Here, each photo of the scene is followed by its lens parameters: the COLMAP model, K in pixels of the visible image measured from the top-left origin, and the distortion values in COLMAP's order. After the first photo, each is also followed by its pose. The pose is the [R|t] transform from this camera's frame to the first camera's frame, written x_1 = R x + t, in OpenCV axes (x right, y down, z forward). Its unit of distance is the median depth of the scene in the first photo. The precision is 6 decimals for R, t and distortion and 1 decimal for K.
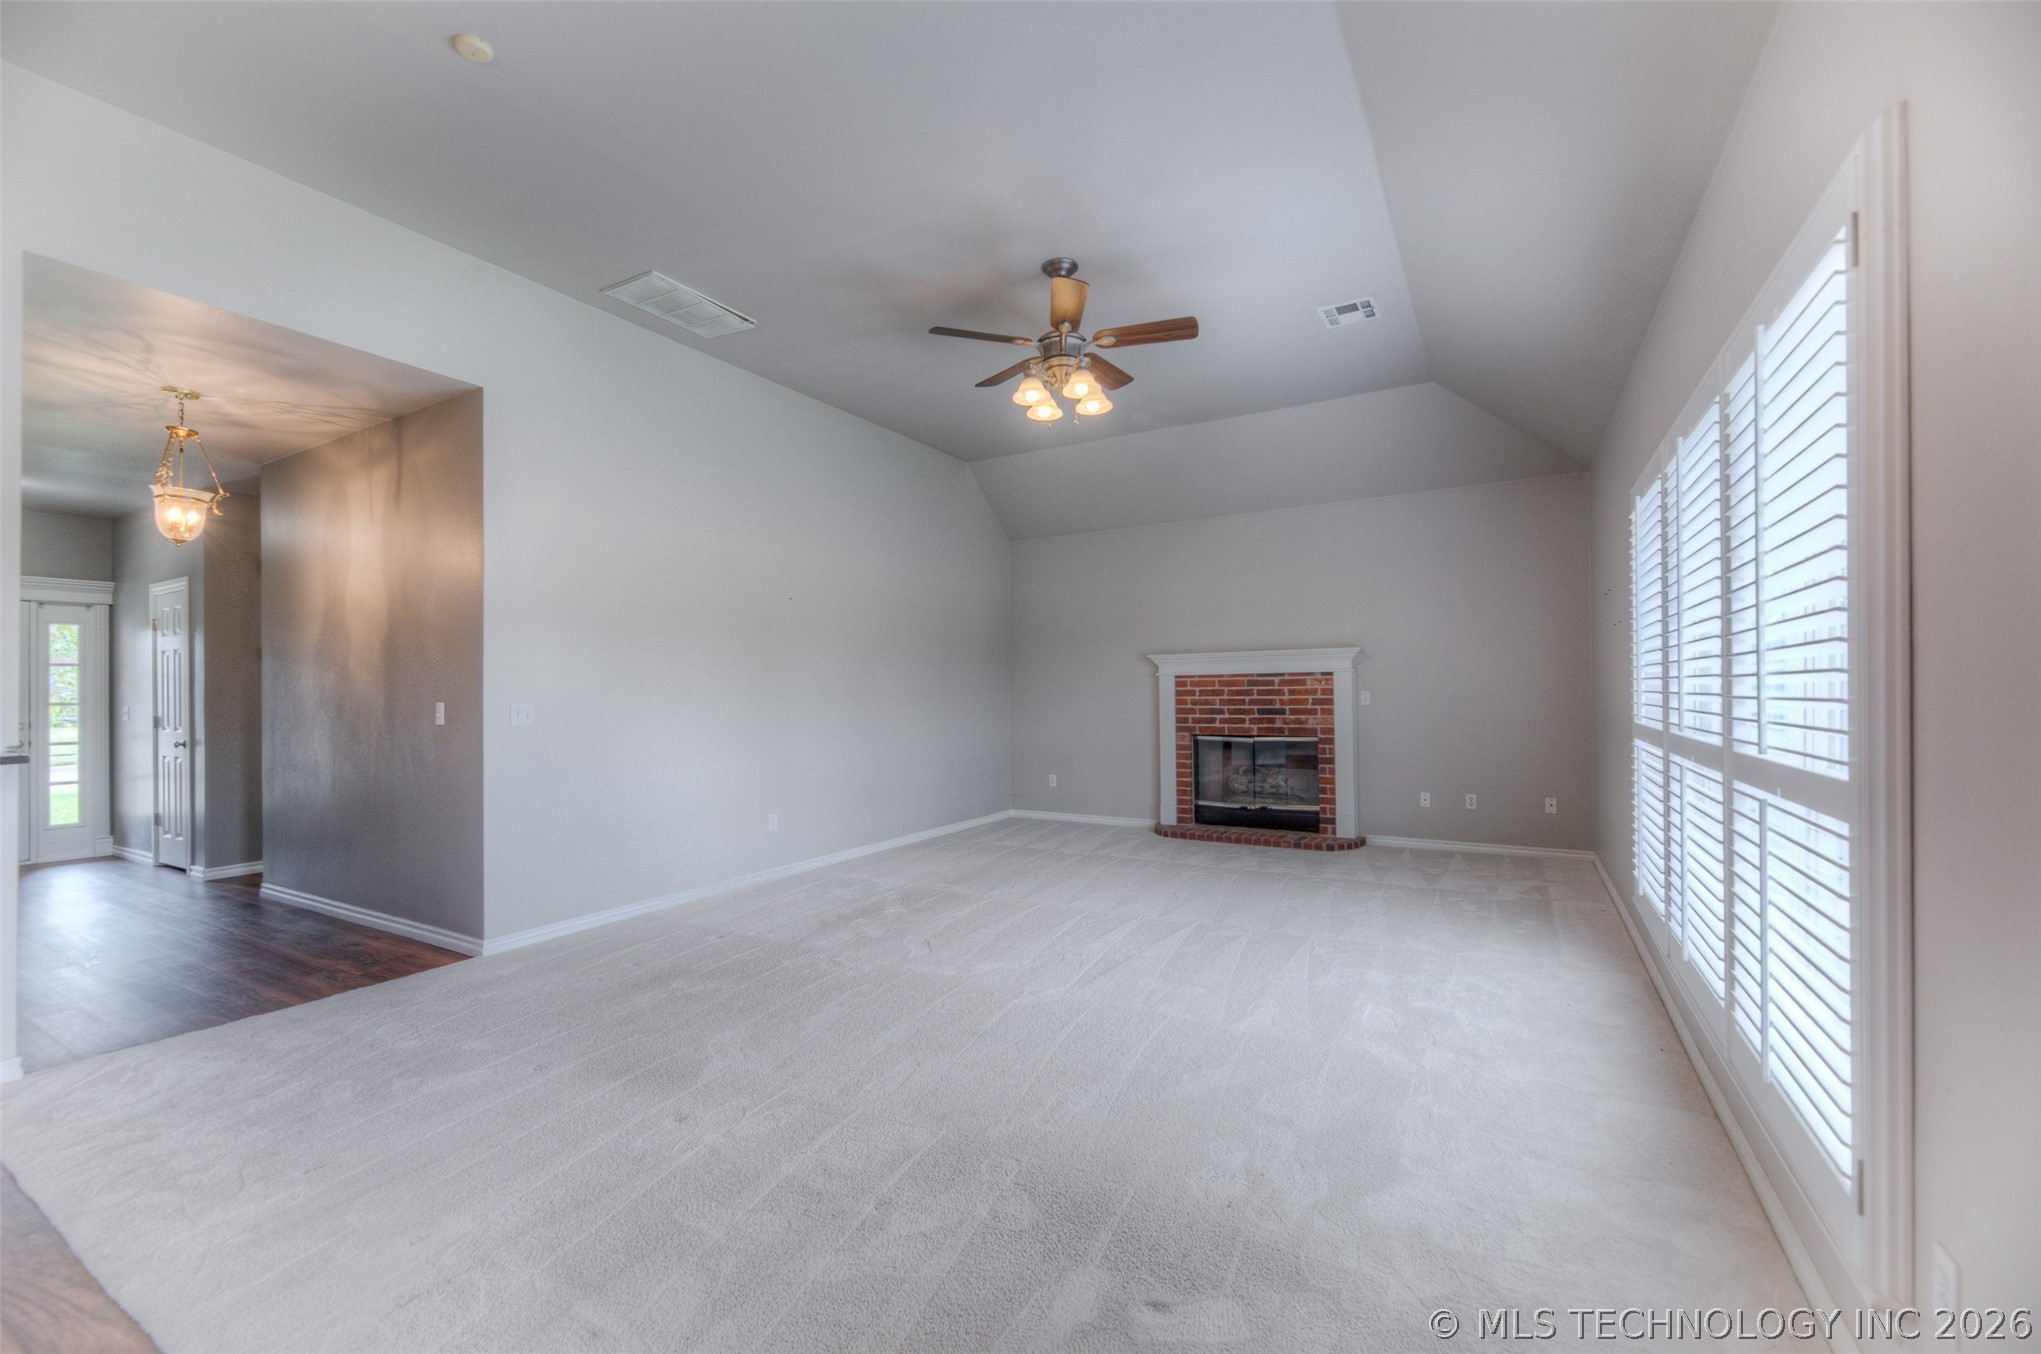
lens RADIAL K [[834.3, 0, 1015.9], [0, 834.3, 685.9], [0, 0, 1]] dist [0.002060, 0.000196]
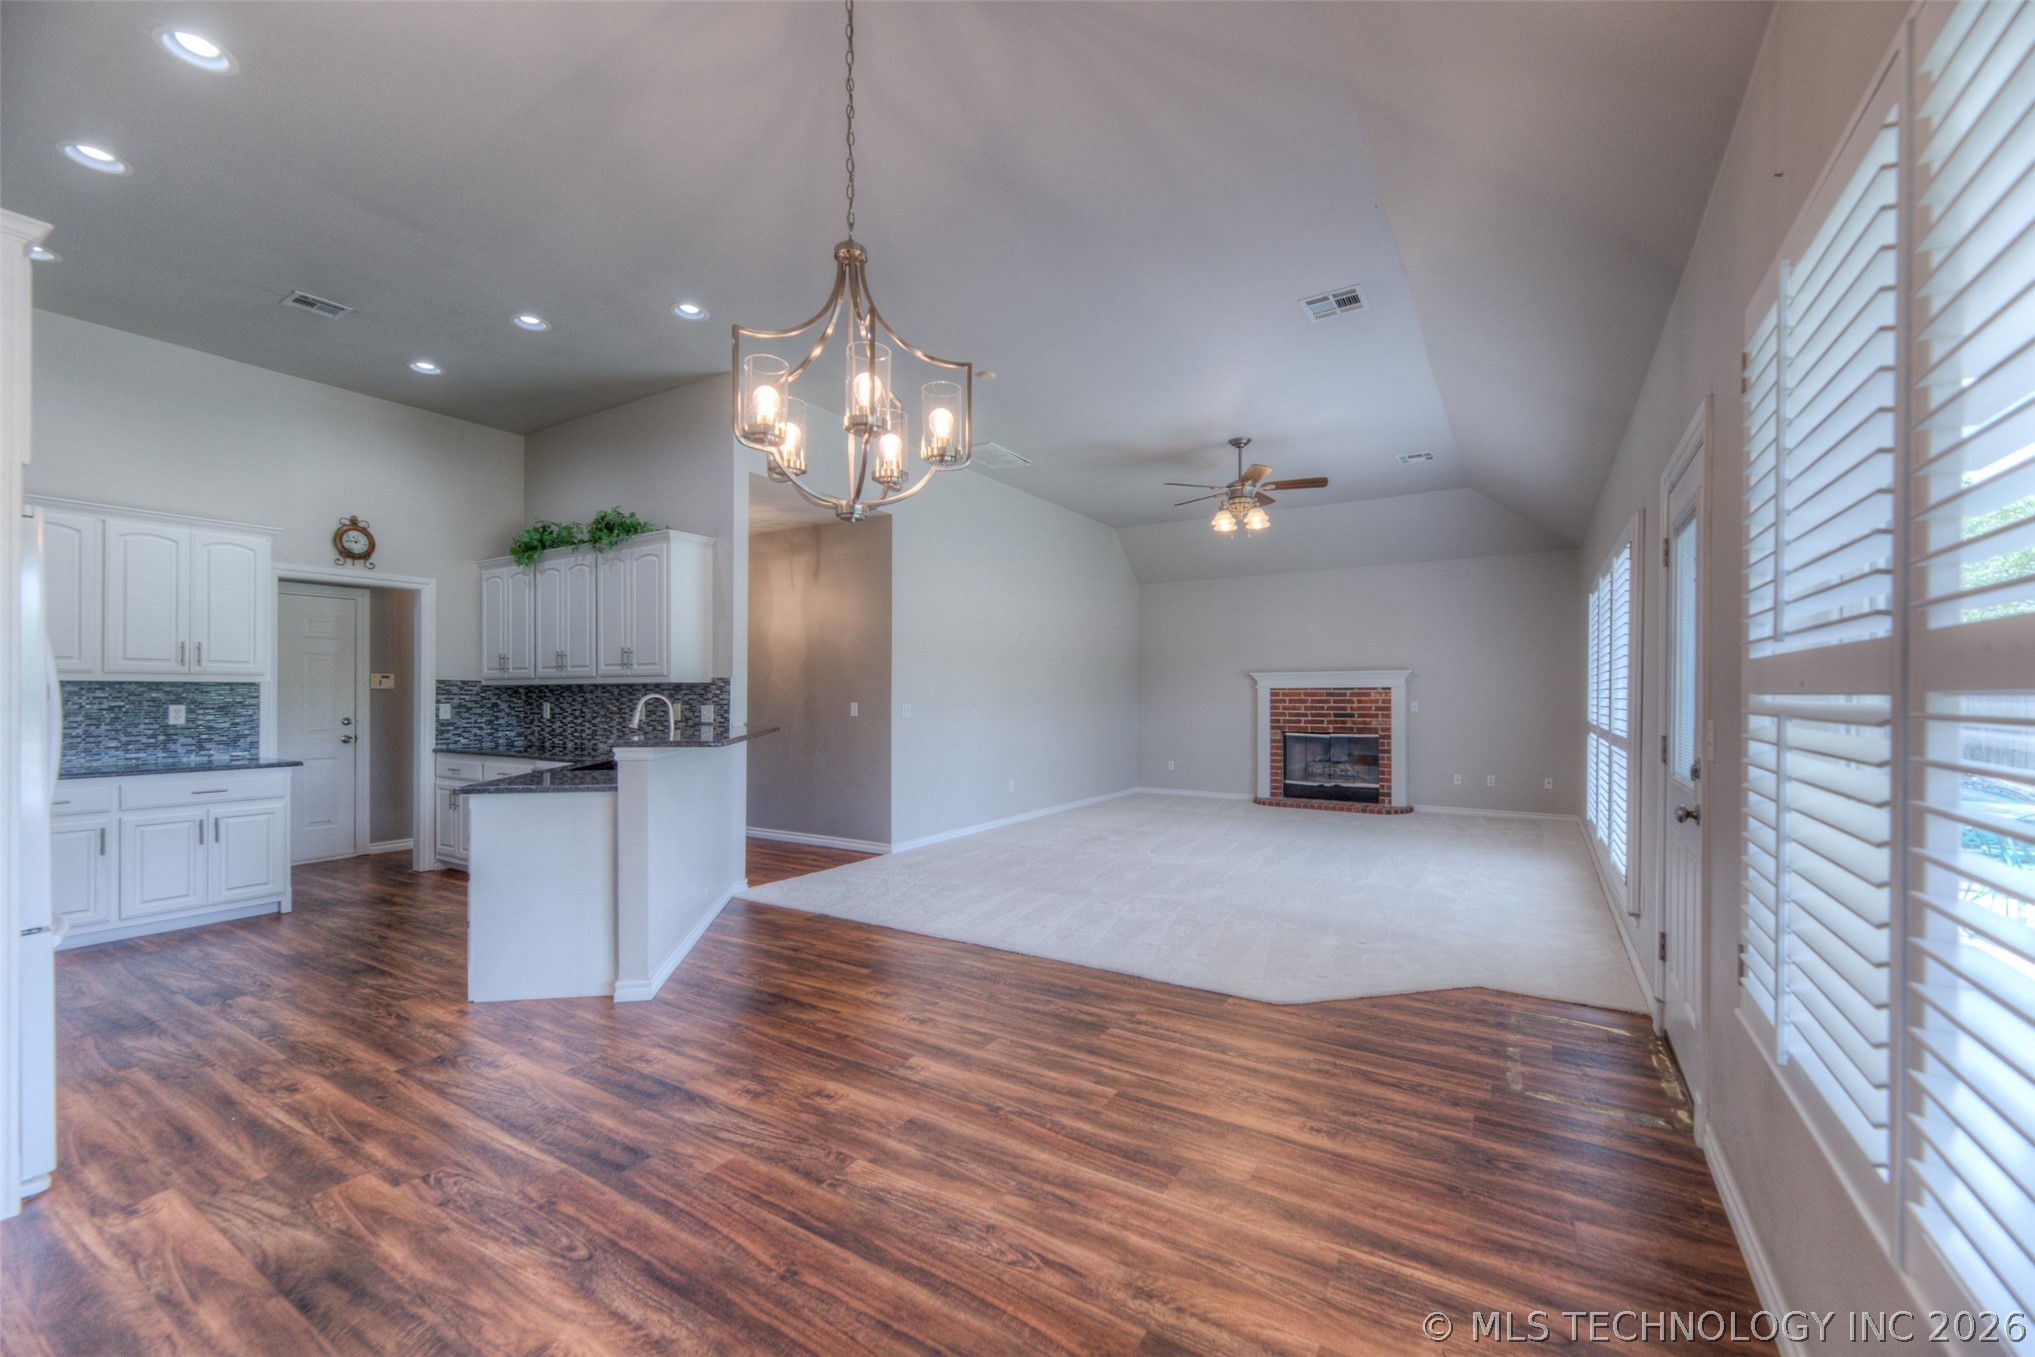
lens RADIAL K [[819.2, 0, 1012.5], [0, 819.2, 694.9], [0, 0, 1]] dist [0.008735, -0.000274]
pose [[0.999484, 0.011730, -0.029899, -0.202482], [-0.011557, 0.999916, 0.005942, -0.004802], [0.029966, -0.005593, 0.999535, -0.372915]]
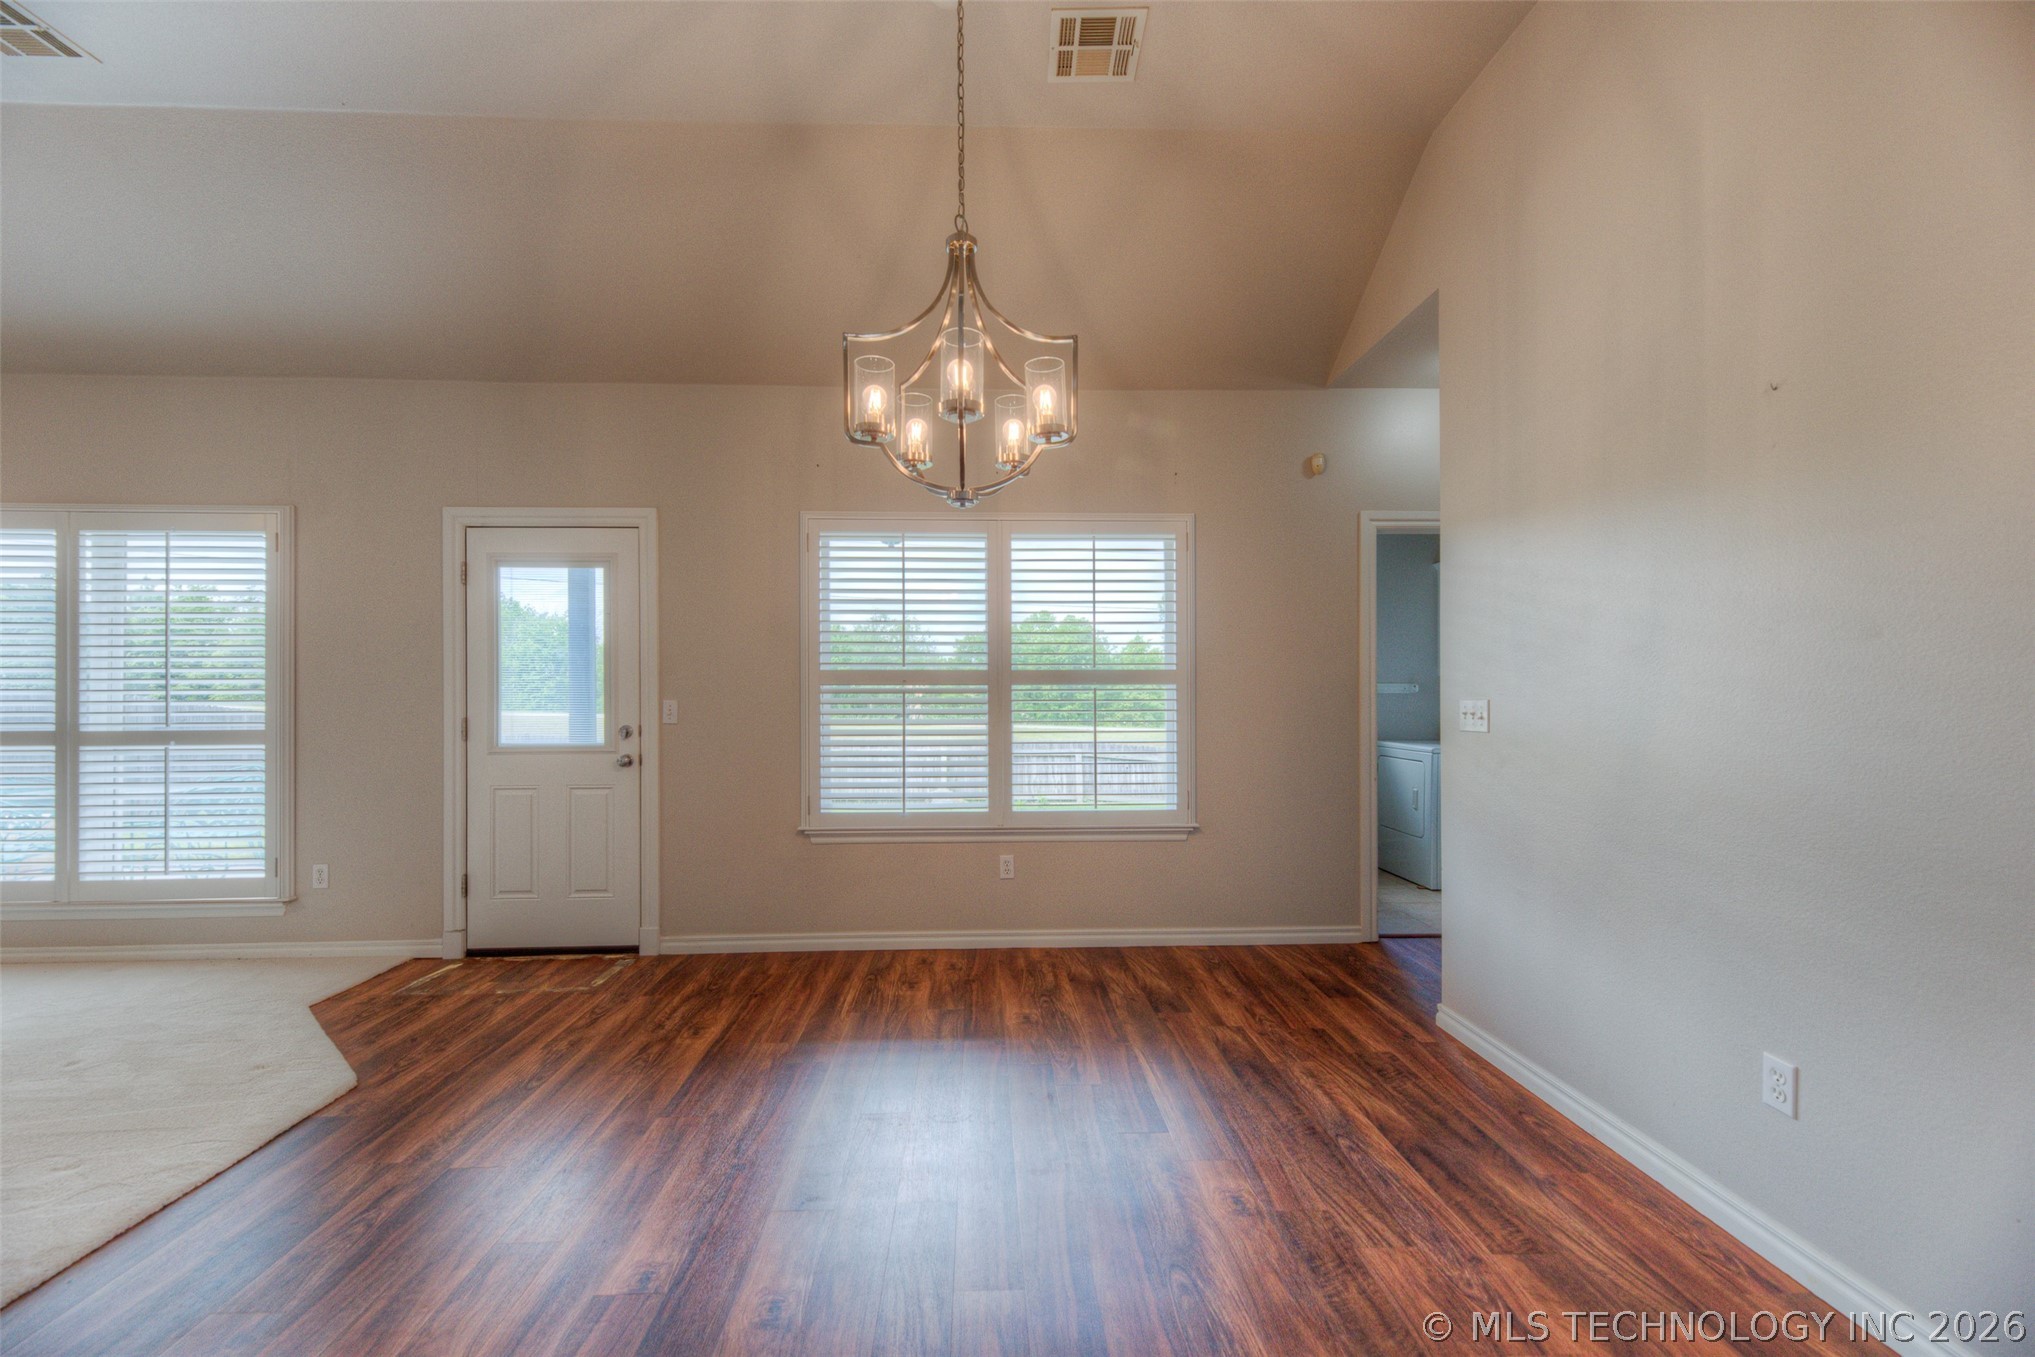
lens RADIAL K [[811.0, 0, 1014.2], [0, 811.0, 698.7], [0, 0, 1]] dist [0.002324, 0.000130]
pose [[-0.542097, 0.009910, 0.840258, -0.538111], [0.002595, 0.999945, -0.010120, 0.009532], [-0.840312, -0.003306, -0.542093, 0.077149]]
